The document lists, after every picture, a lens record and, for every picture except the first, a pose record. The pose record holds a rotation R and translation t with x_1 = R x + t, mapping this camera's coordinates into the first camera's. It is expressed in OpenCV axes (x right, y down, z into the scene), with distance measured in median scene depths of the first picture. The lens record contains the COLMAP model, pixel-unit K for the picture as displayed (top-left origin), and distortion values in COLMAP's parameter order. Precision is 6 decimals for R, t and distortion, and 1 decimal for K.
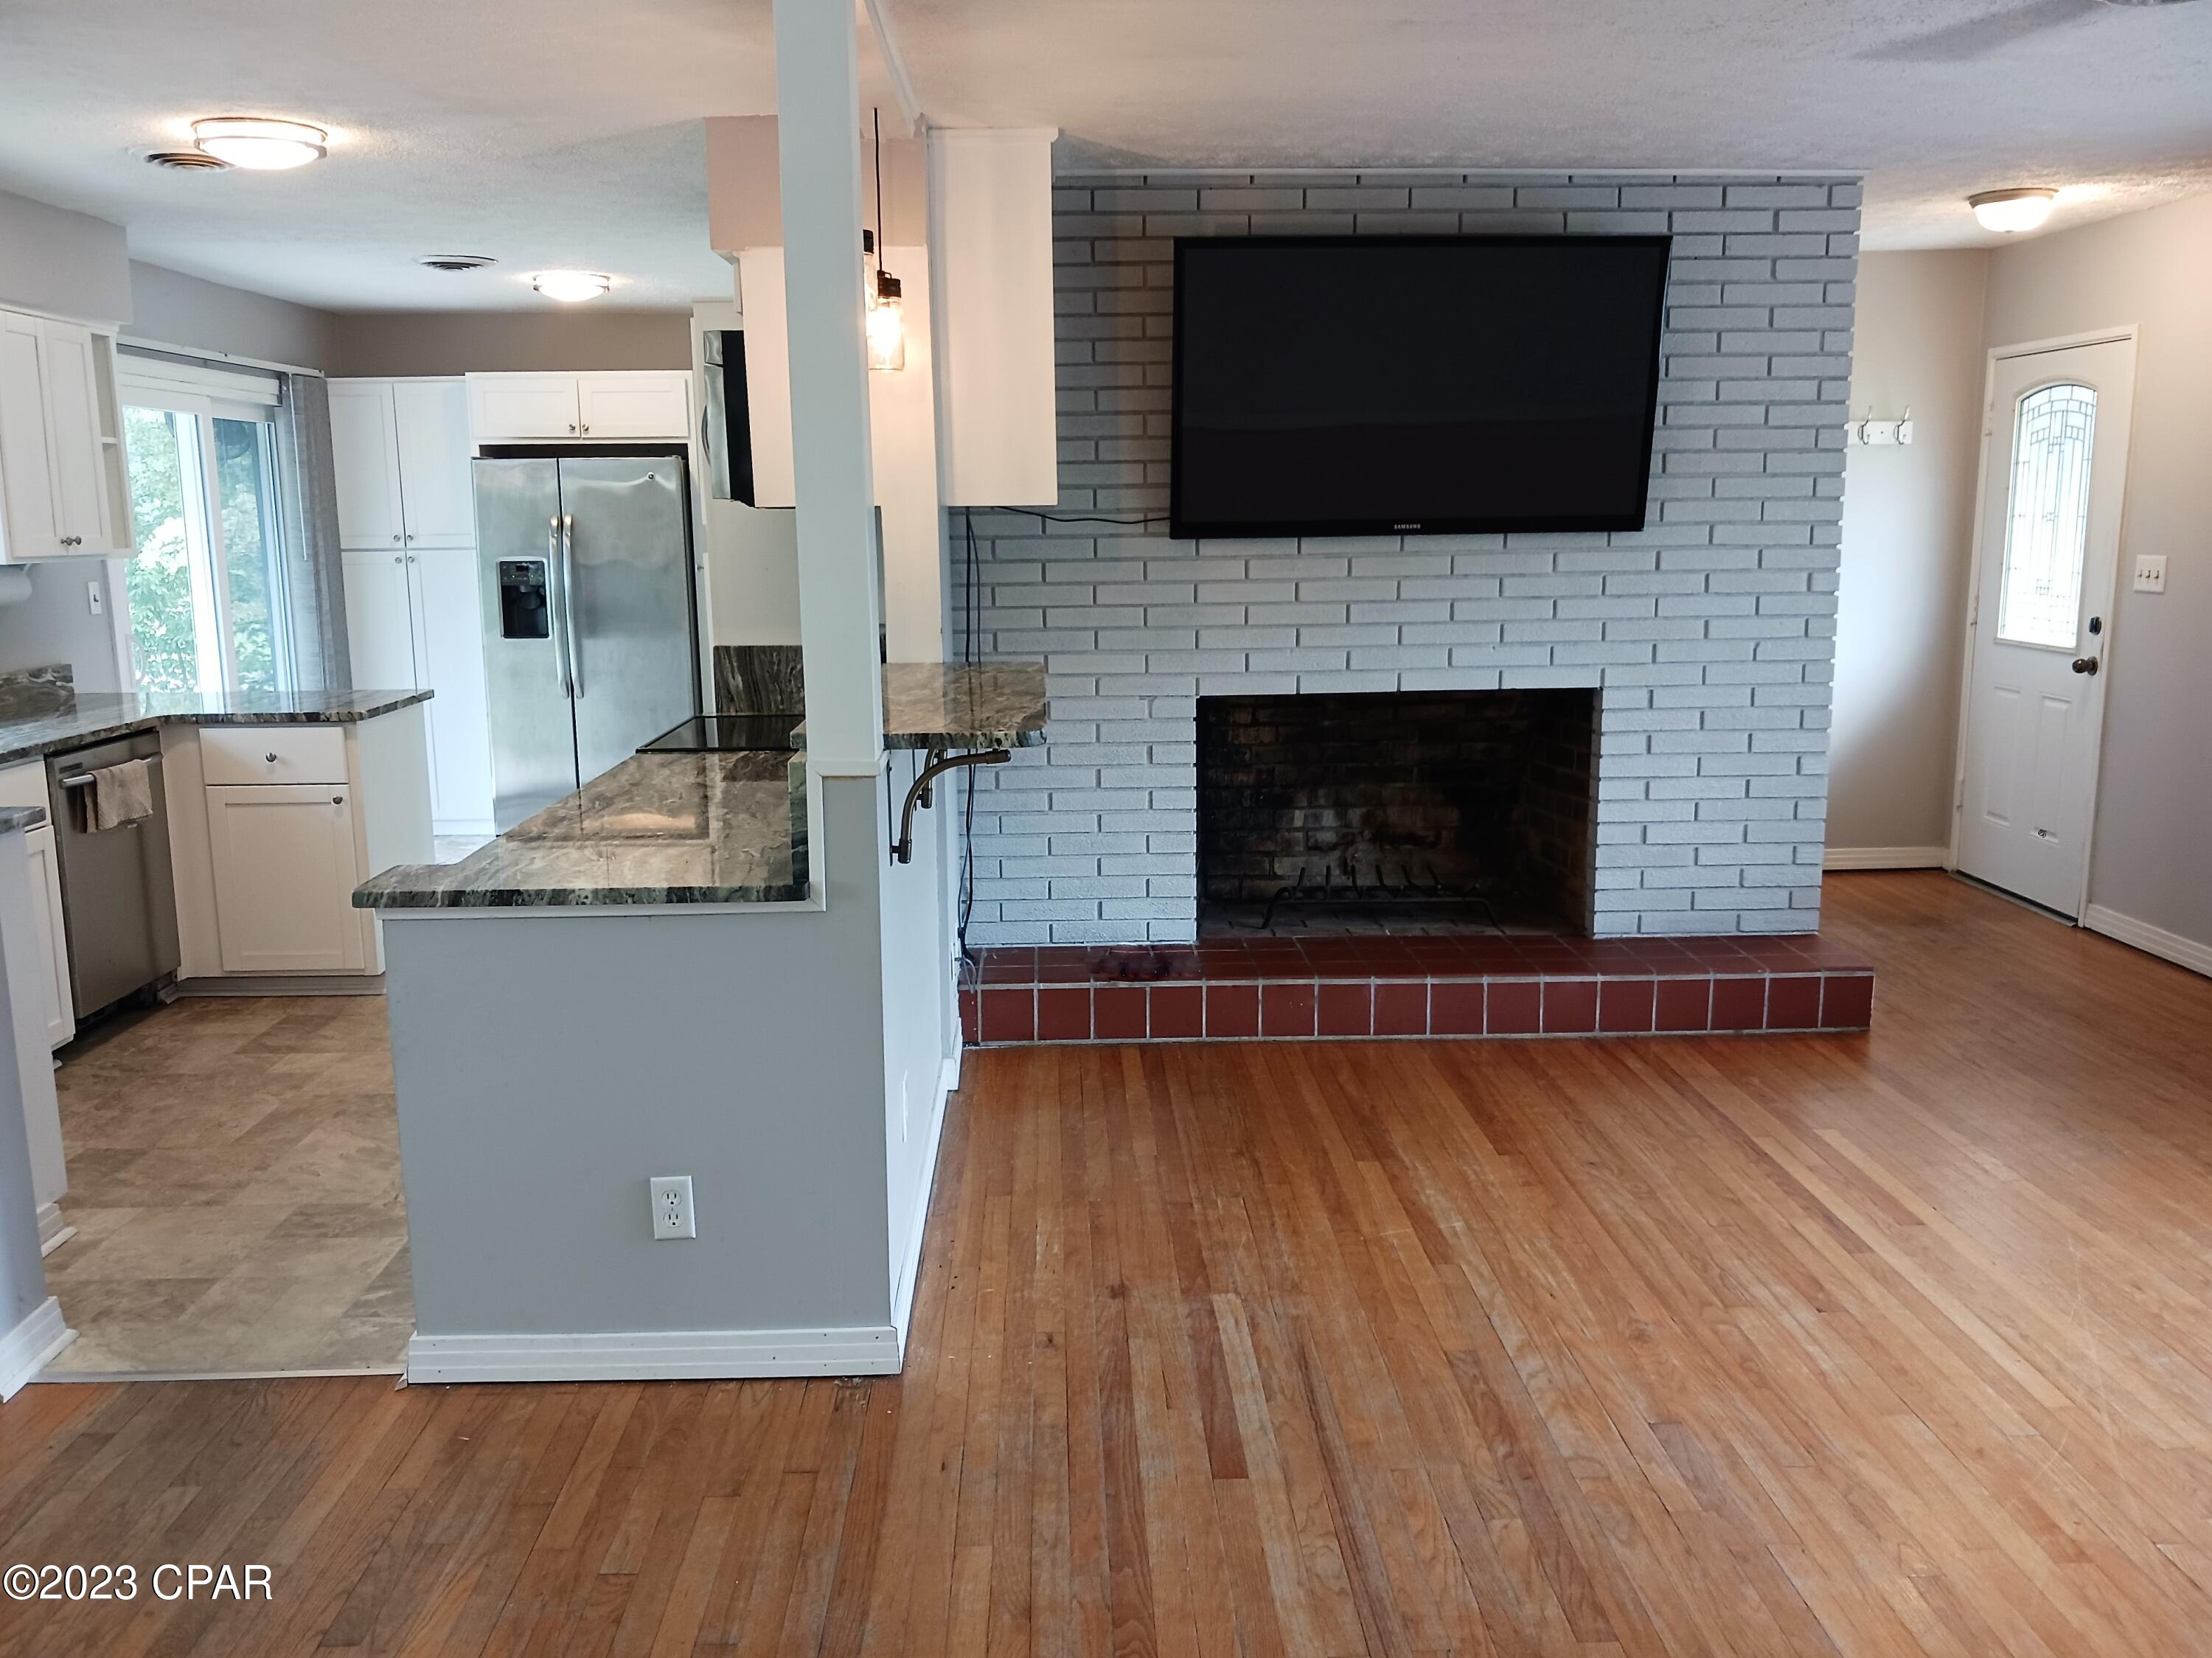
lens RADIAL K [[1855.4, 0, 1090.7], [0, 1855.4, 831.3], [0, 0, 1]] dist [0.037246, -0.022547]
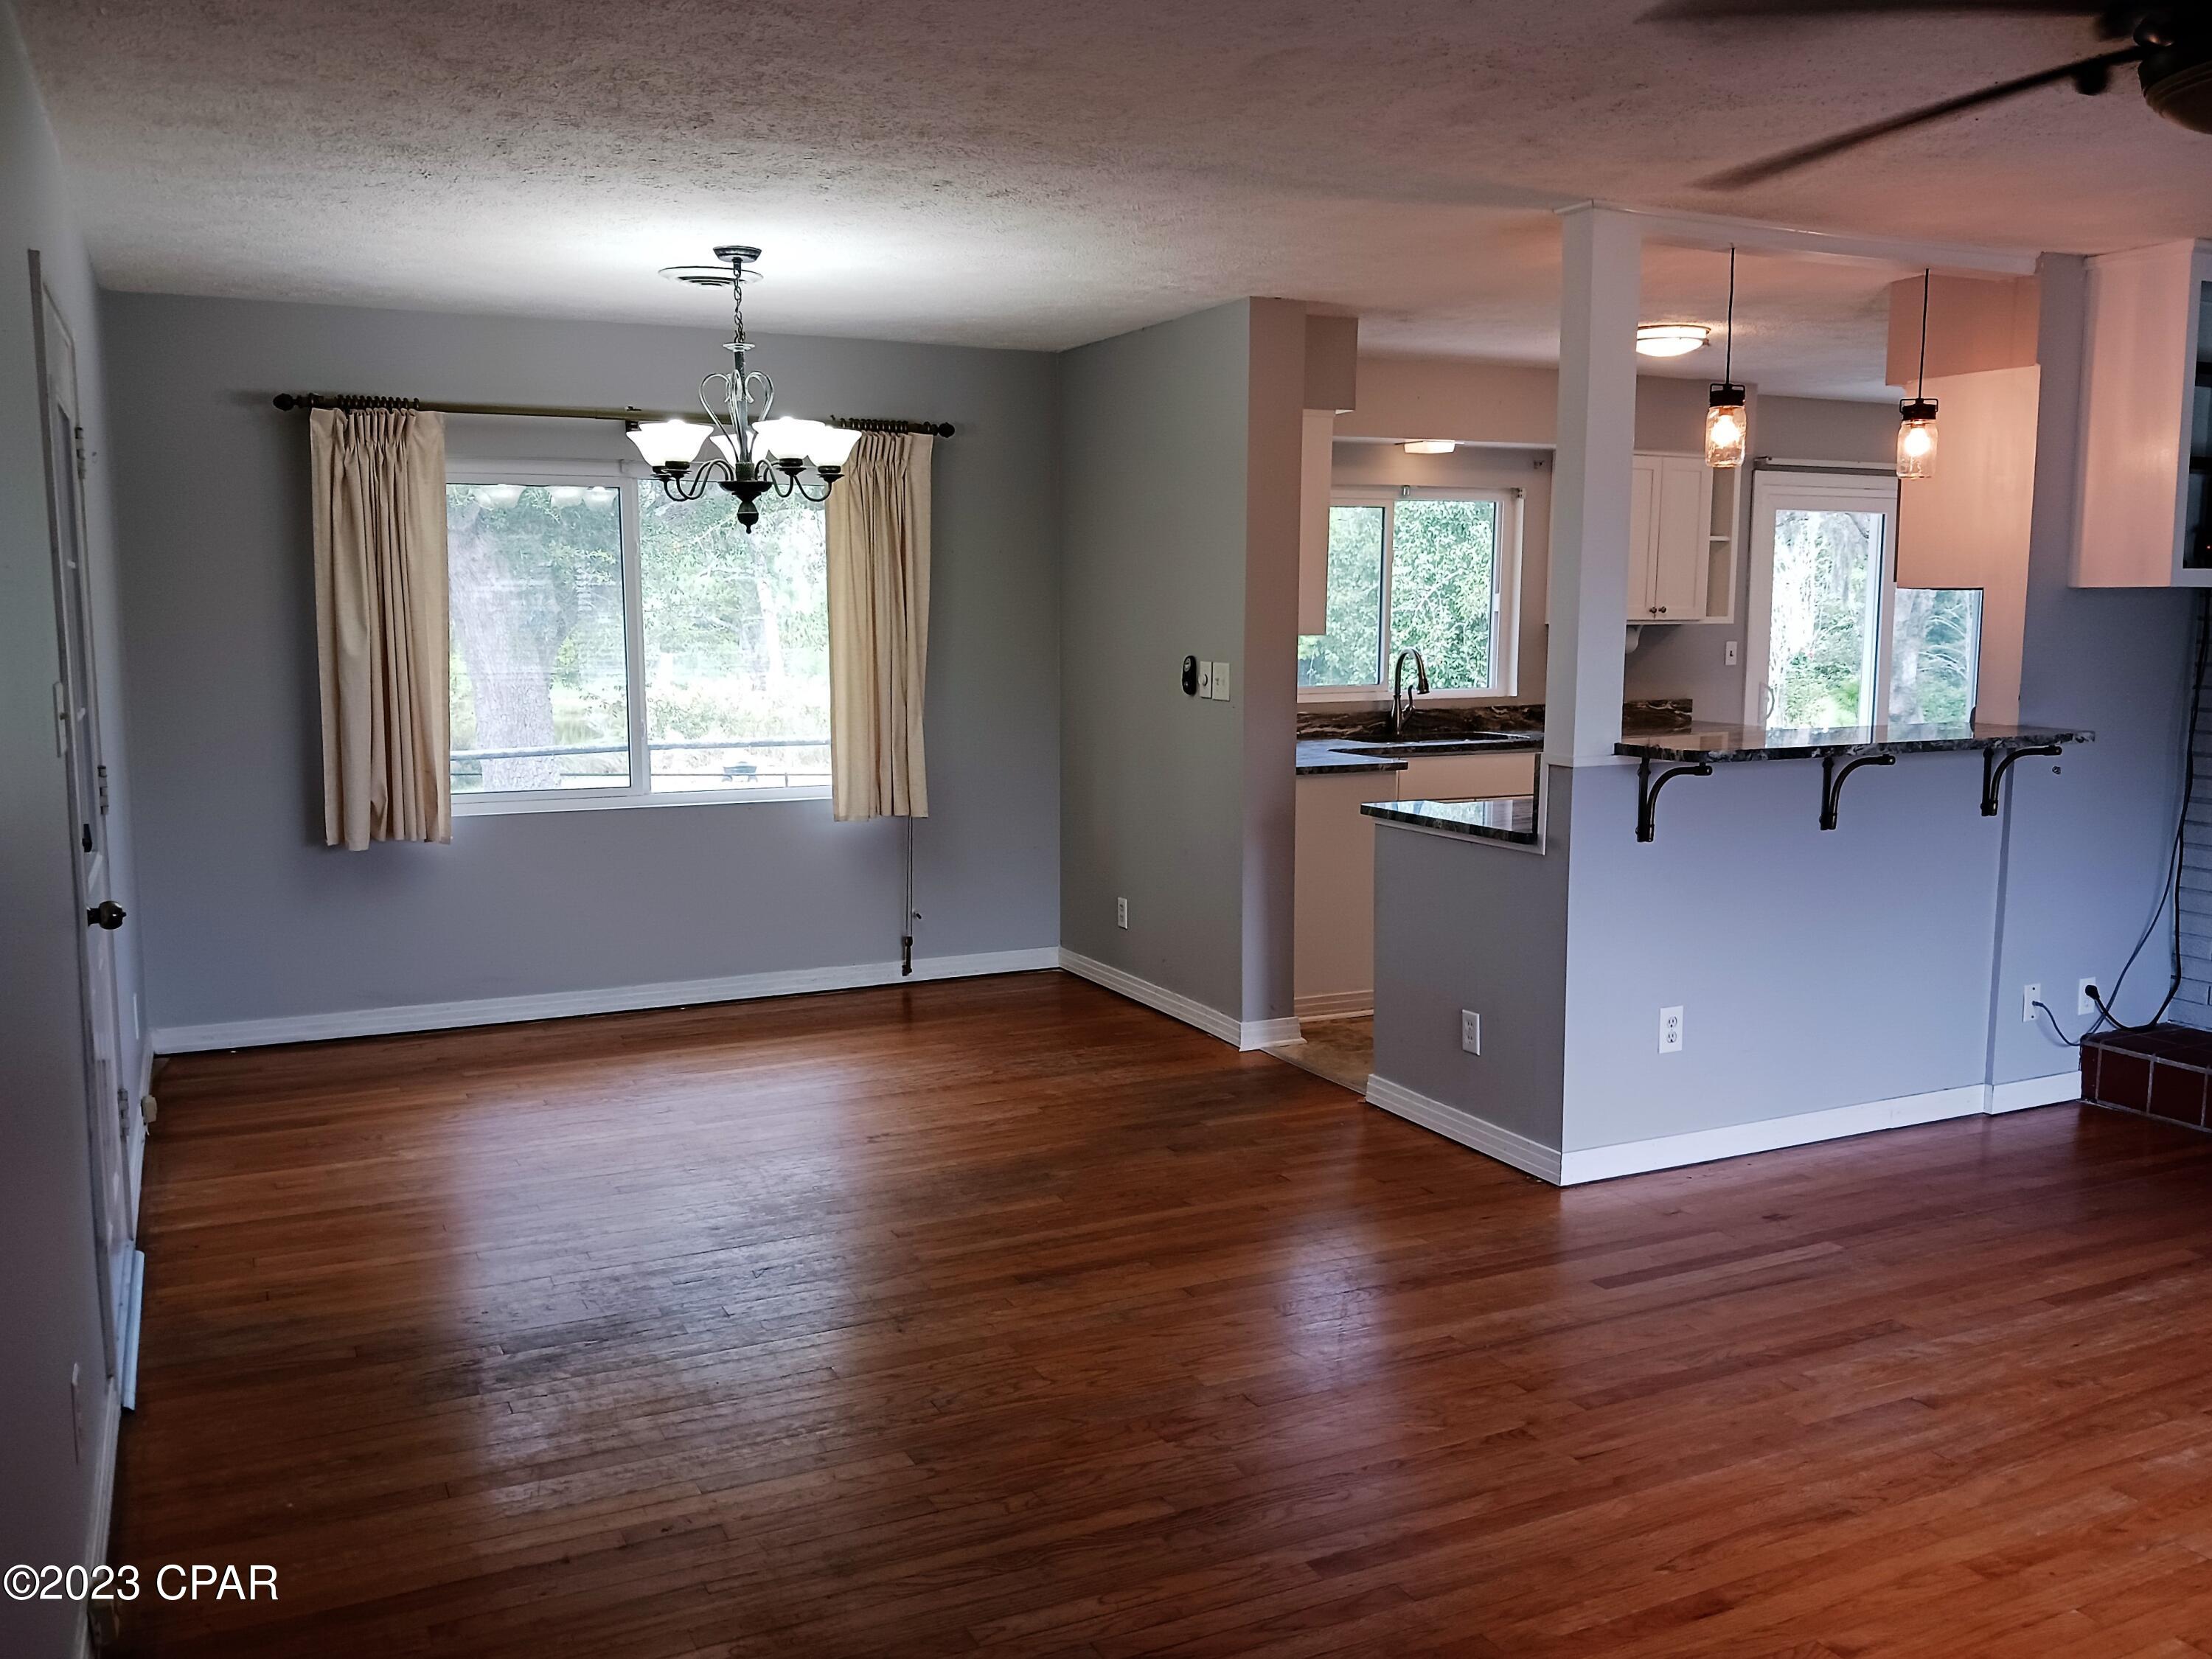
lens RADIAL K [[1855.5, 0, 1087.4], [0, 1855.5, 822.8], [0, 0, 1]] dist [0.037246, -0.022547]
pose [[0.412790, 0.124650, -0.902256, 0.952012], [-0.167073, 0.984146, 0.059526, -0.009274], [0.895372, 0.126170, 0.427072, 0.020700]]
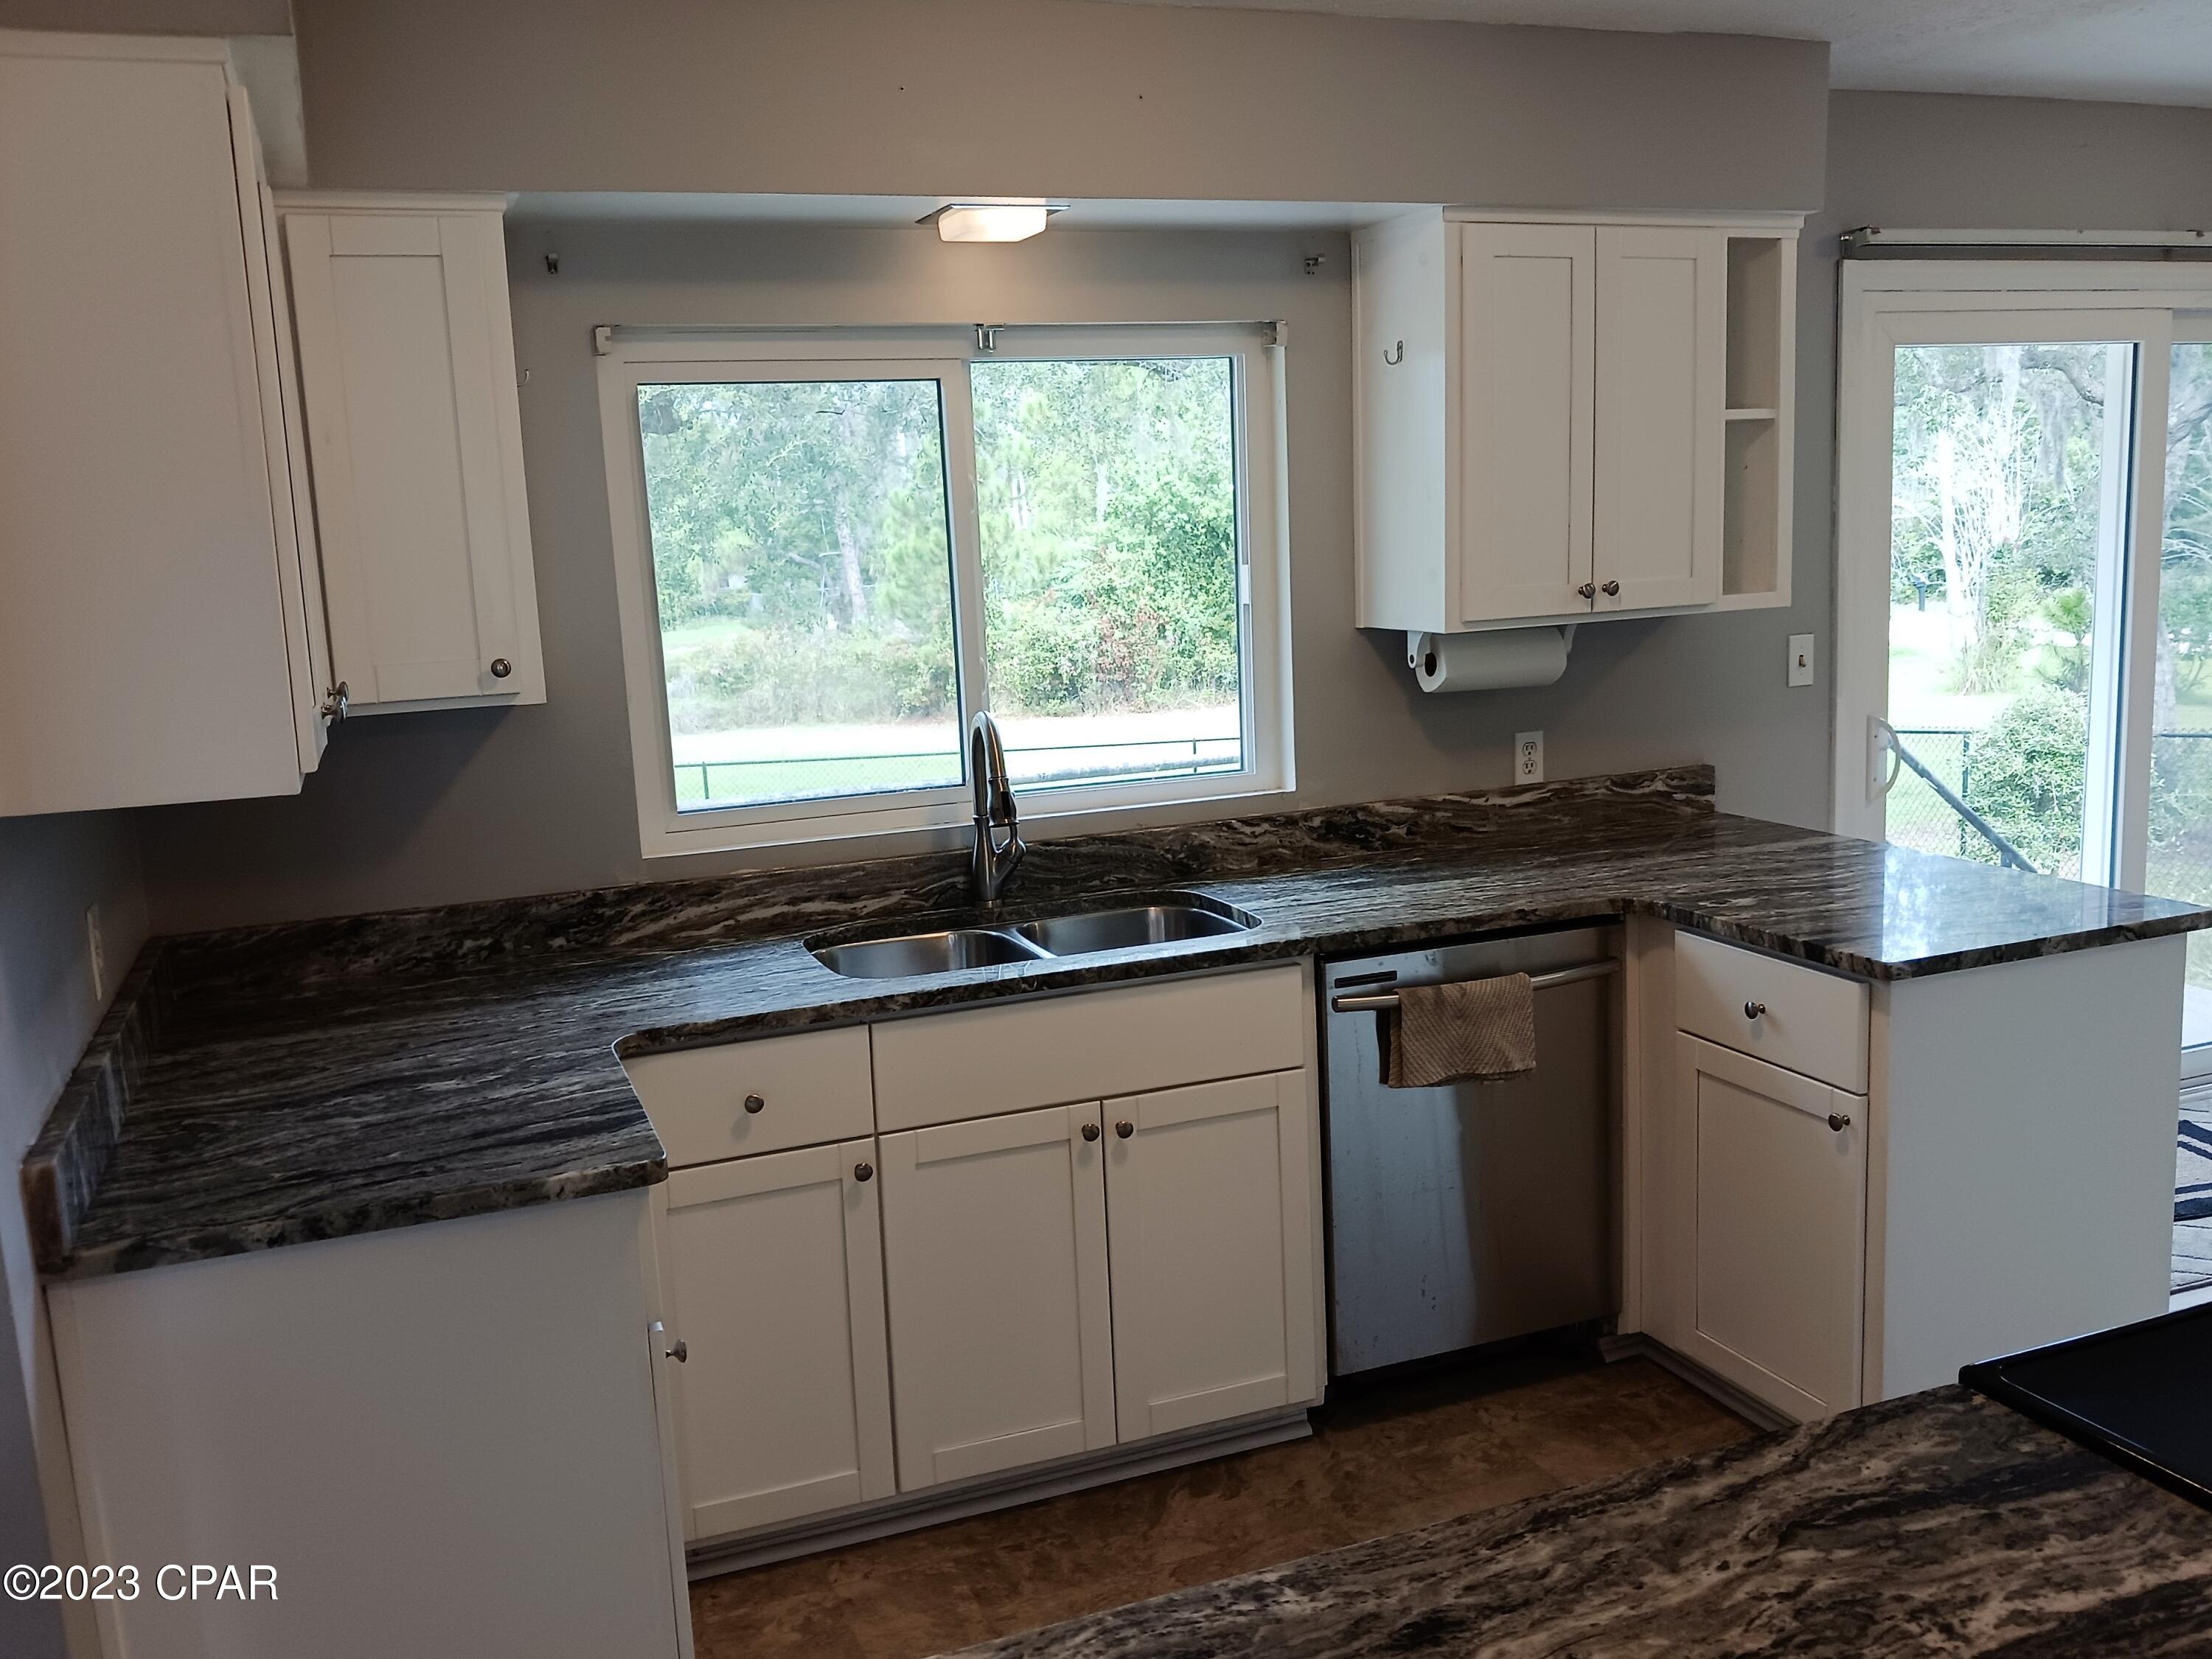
lens RADIAL K [[1855.5, 0, 1104.3], [0, 1855.5, 811.6], [0, 0, 1]] dist [0.037246, -0.022547]
pose [[0.336525, 0.147956, -0.929978, -0.026282], [-0.123741, 0.985964, 0.112086, -0.212358], [0.933509, 0.077356, 0.350110, 1.027470]]
